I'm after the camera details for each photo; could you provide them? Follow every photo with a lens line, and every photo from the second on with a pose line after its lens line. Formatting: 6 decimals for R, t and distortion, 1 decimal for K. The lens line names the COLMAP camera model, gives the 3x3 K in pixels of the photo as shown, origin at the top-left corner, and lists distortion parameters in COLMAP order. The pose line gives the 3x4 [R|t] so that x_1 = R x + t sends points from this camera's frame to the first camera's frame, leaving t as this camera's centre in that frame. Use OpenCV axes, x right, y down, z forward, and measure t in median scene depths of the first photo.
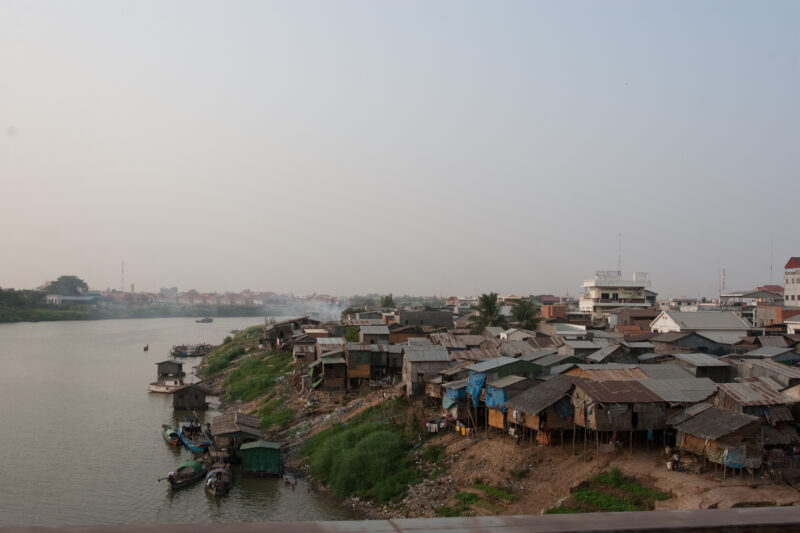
lens RADIAL K [[826.0, 0, 399.8], [0, 826.0, 268.8], [0, 0, 1]] dist [-0.066641, 0.000000]
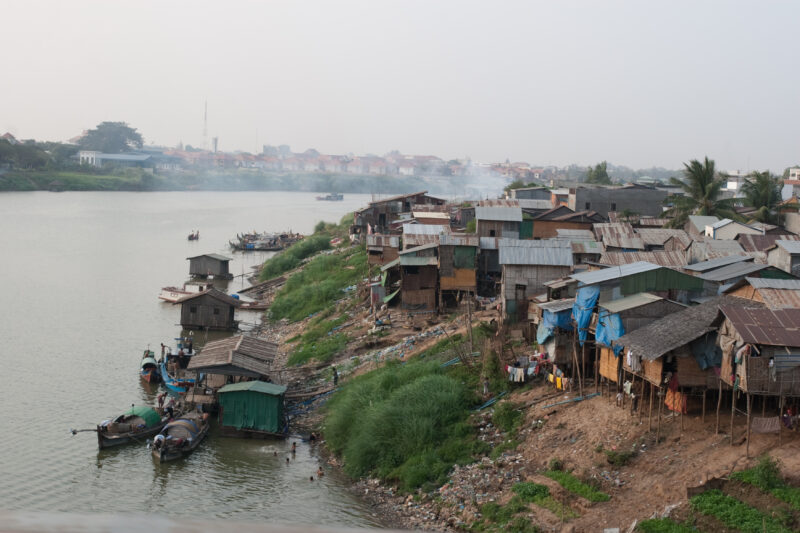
lens RADIAL K [[1334.6, 0, 400.1], [0, 1334.6, 265.2], [0, 0, 1]] dist [-0.013757, 0.000000]
pose [[0.980801, 0.041206, -0.190607, 0.110980], [-0.020580, 0.993834, 0.108952, 0.007890], [0.193921, -0.102938, 0.975602, 0.035852]]
